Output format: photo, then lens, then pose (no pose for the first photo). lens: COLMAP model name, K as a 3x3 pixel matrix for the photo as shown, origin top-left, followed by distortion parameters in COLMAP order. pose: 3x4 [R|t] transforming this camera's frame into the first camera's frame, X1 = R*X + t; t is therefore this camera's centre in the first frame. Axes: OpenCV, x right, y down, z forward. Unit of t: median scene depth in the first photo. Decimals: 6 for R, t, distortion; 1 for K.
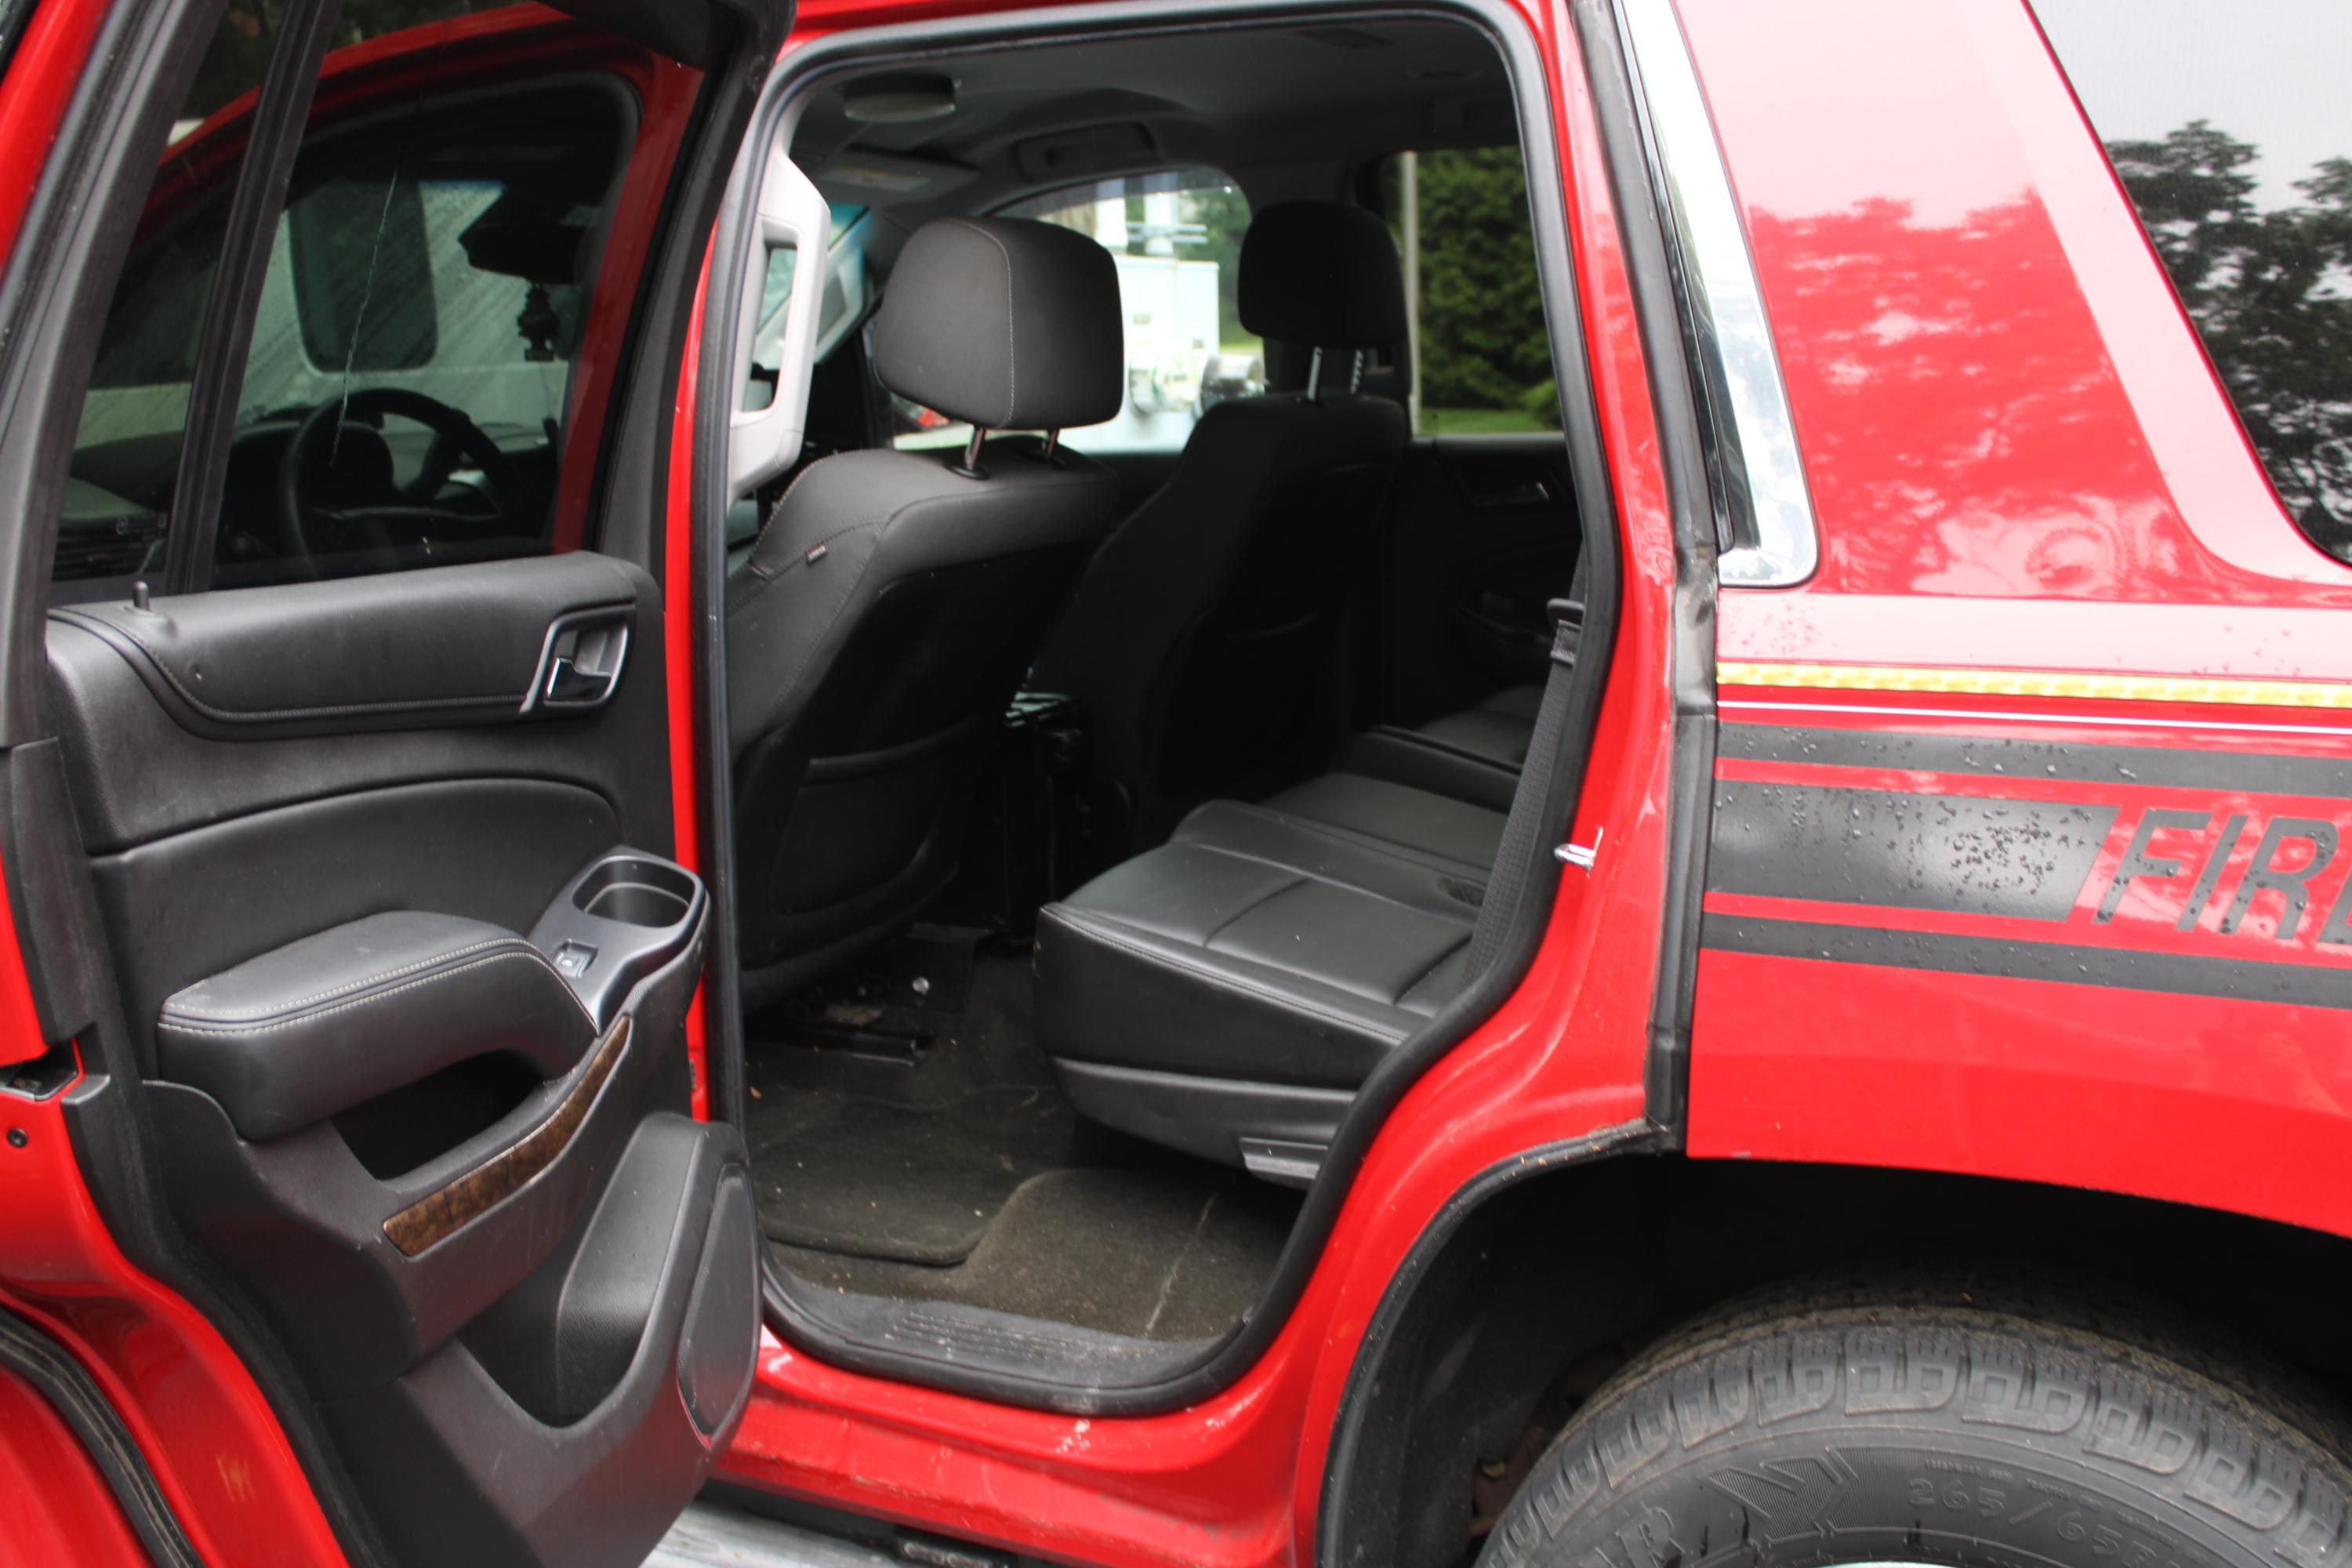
lens RADIAL K [[2318.9, 0, 1170.8], [0, 2318.9, 795.6], [0, 0, 1]] dist [-0.139166, 0.157922]
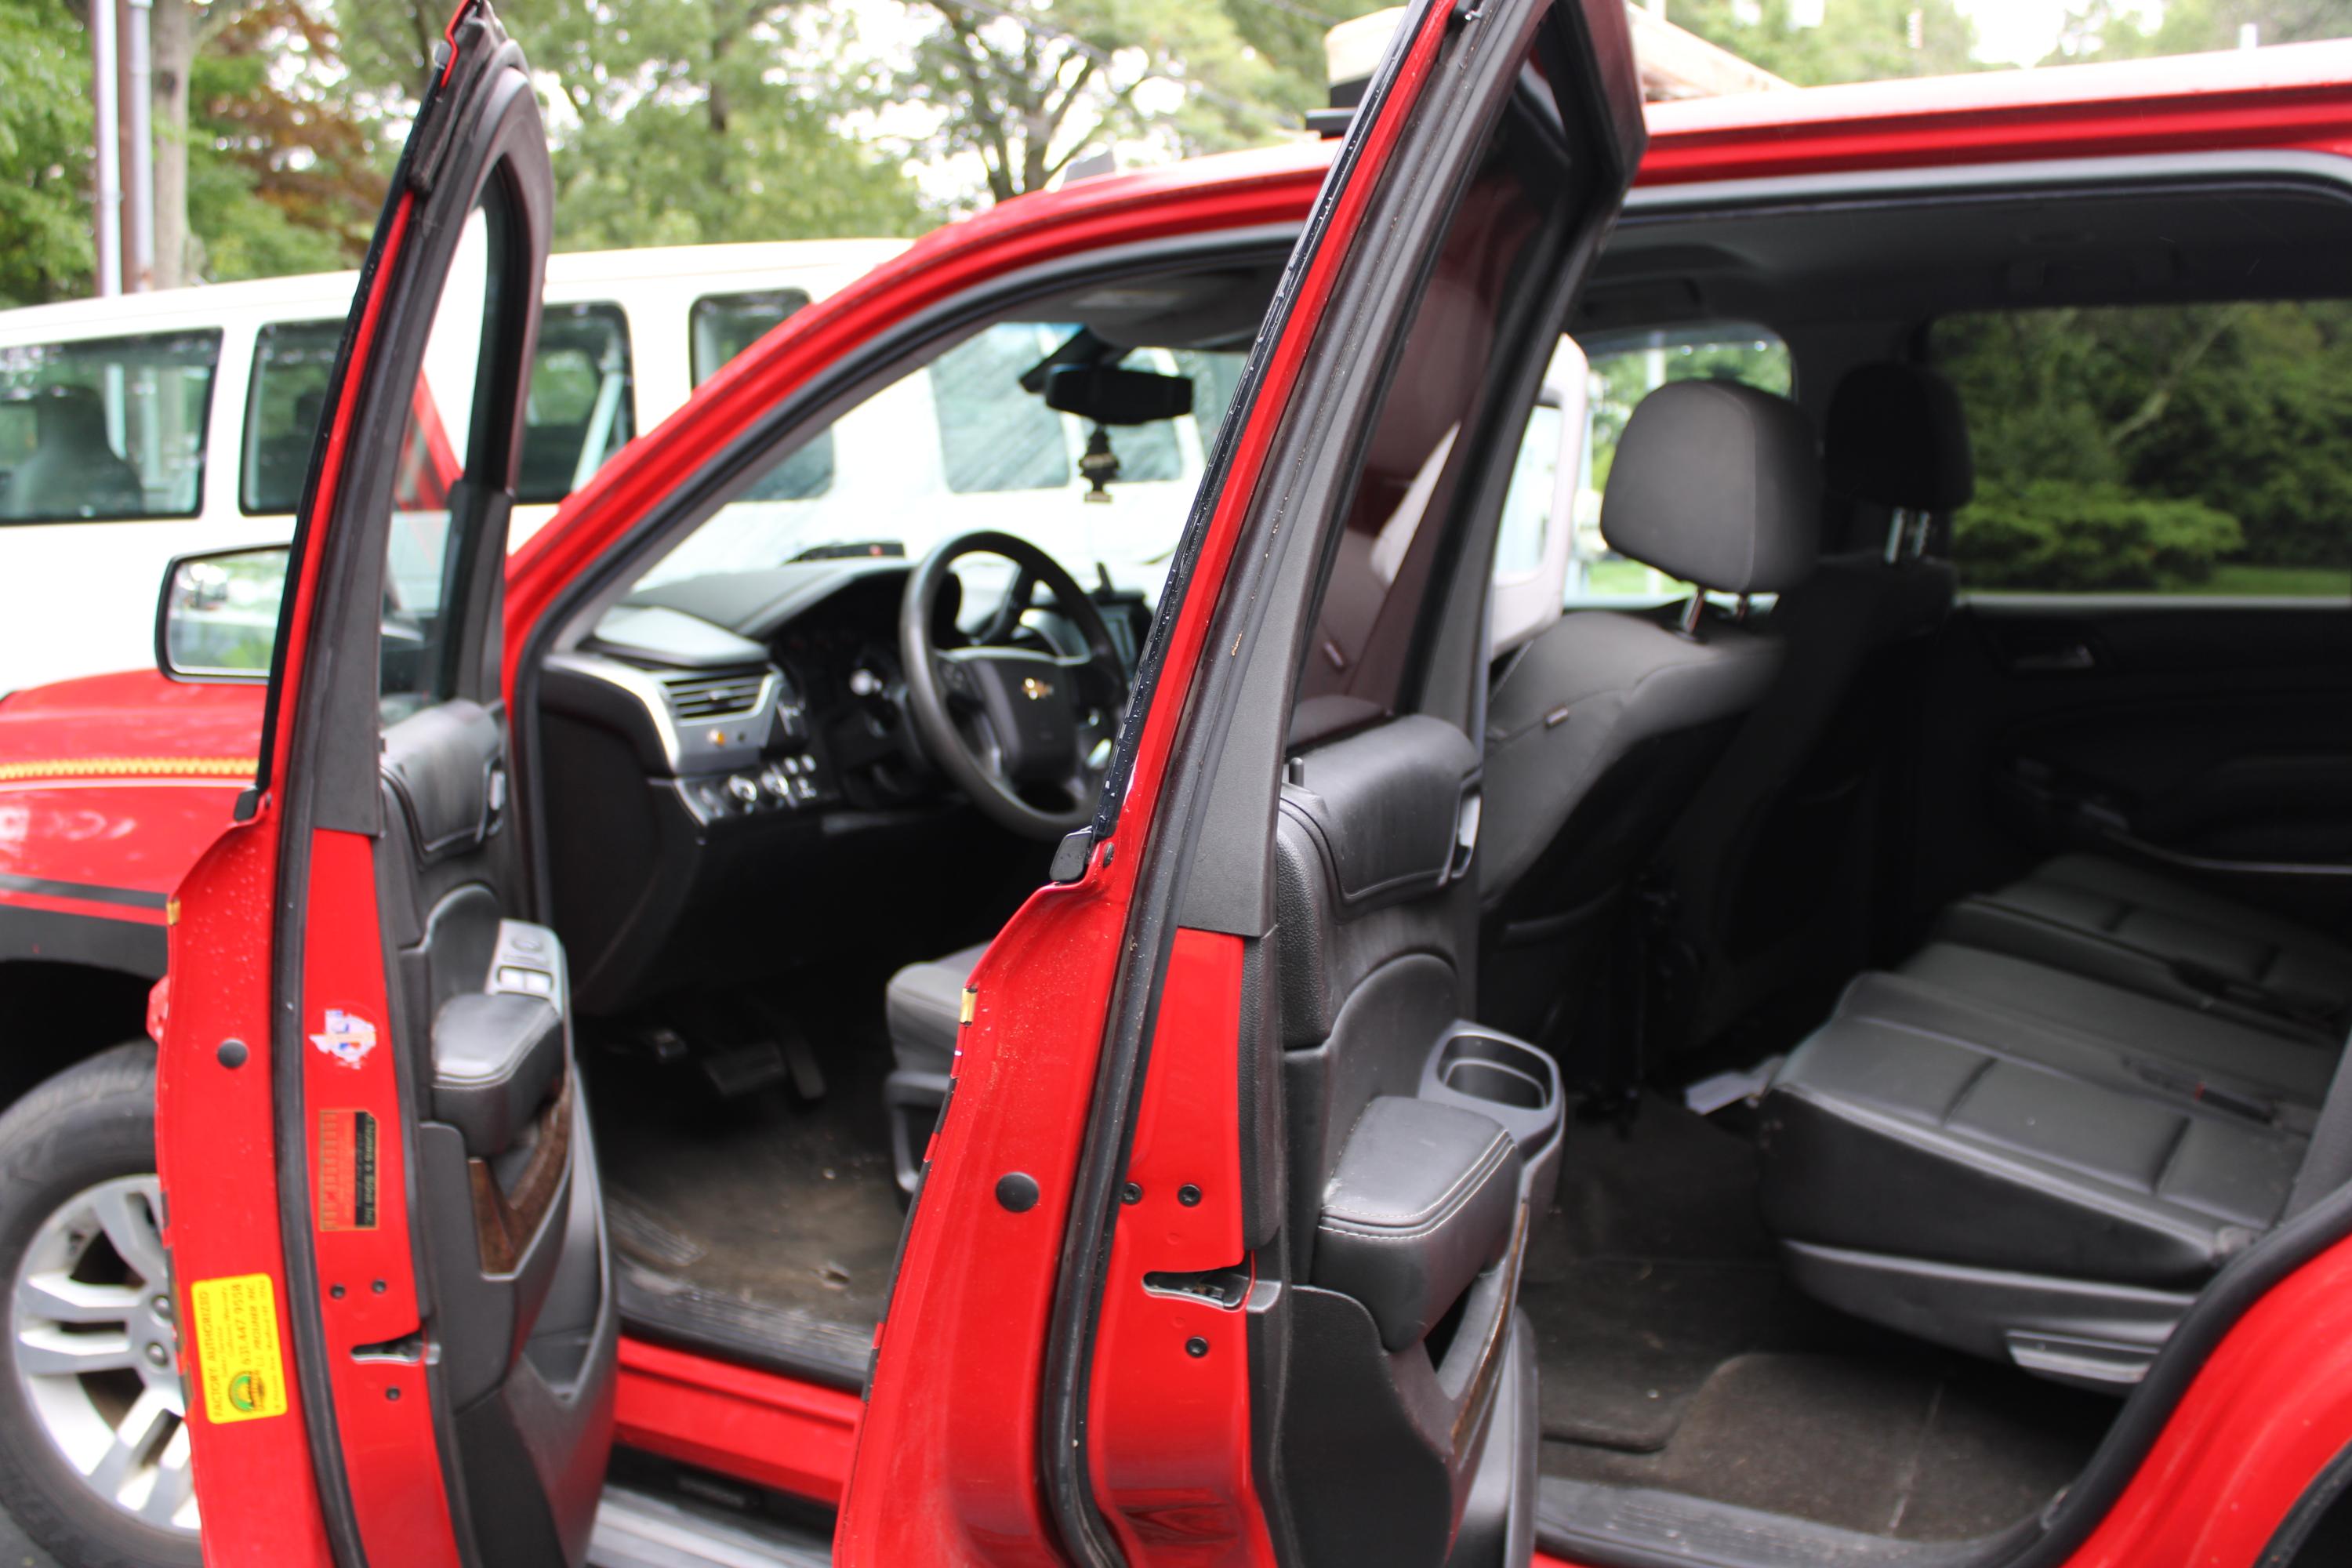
lens RADIAL K [[2318.9, 0, 1170.8], [0, 2318.9, 795.6], [0, 0, 1]] dist [-0.139166, 0.157922]
pose [[0.997351, 0.024180, -0.068603, -0.248027], [-0.027949, 0.998121, -0.054529, -0.013650], [0.067156, 0.056301, 0.996153, 0.014874]]
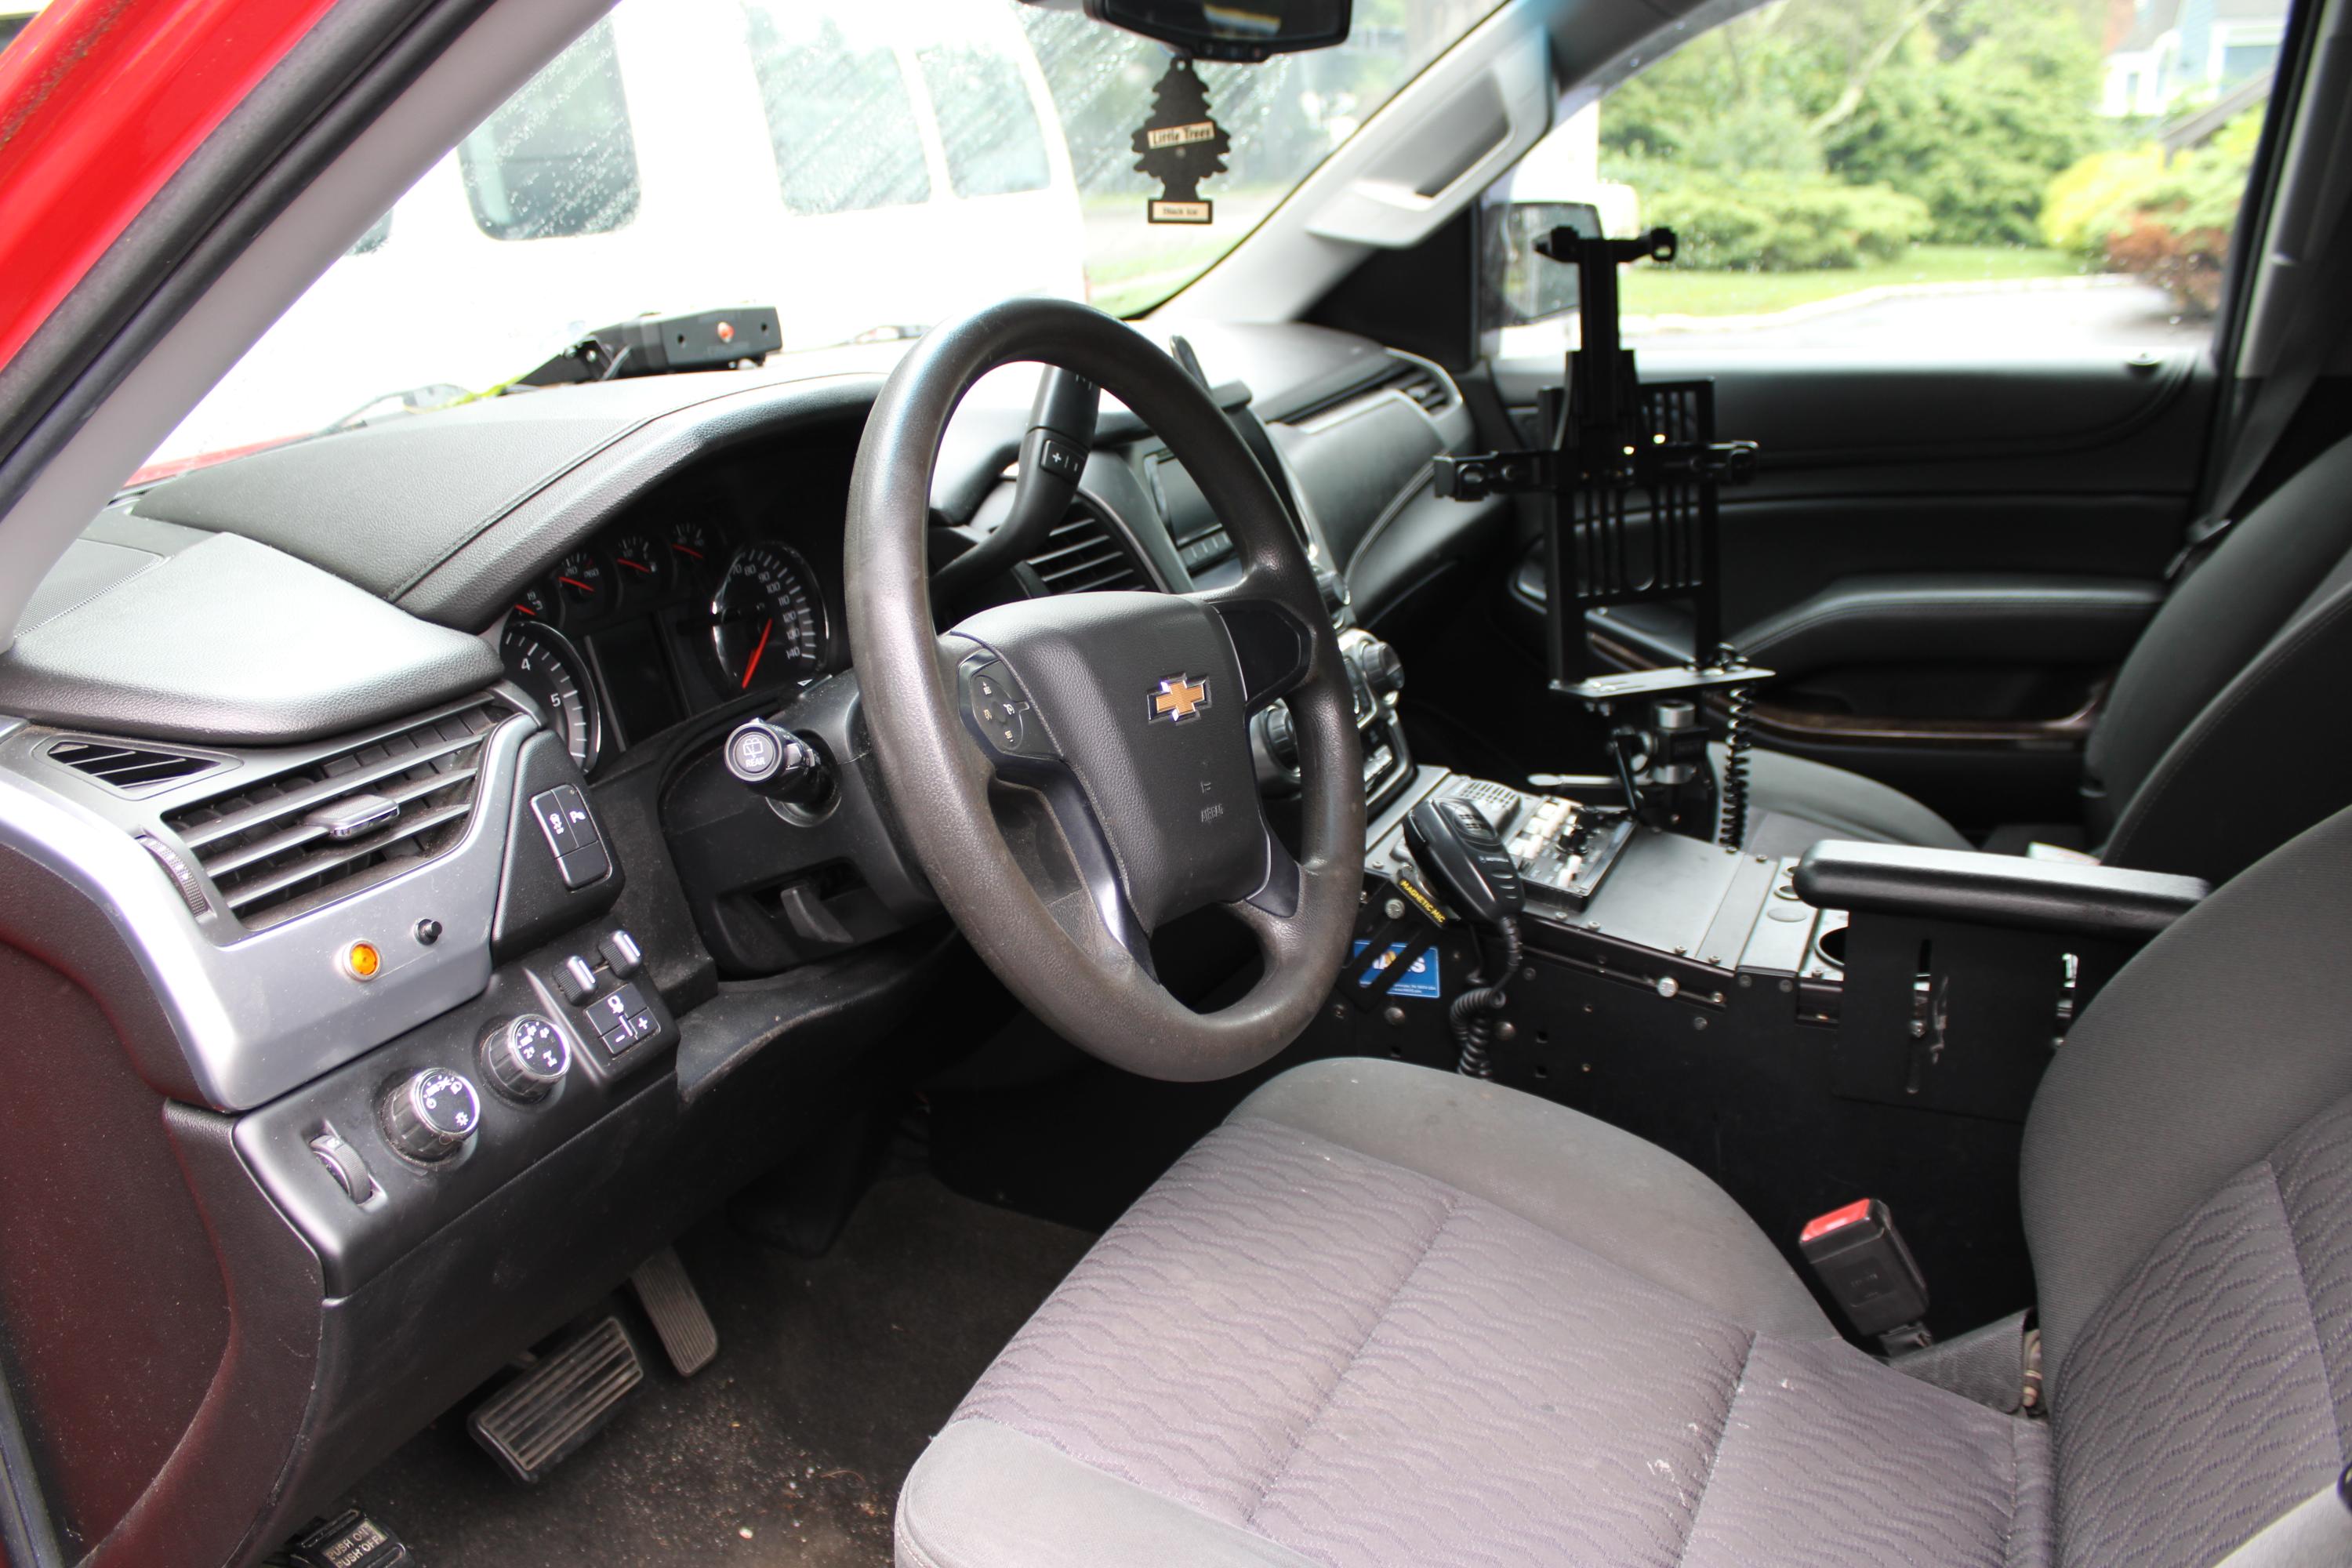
lens RADIAL K [[1941.4, 0, 1174.1], [0, 1941.4, 785.3], [0, 0, 1]] dist [-0.167825, 0.149351]
pose [[0.998725, -0.027821, 0.042128, -0.427240], [0.022987, 0.993535, 0.111179, -0.166146], [-0.044949, -0.110068, 0.992907, 0.830388]]
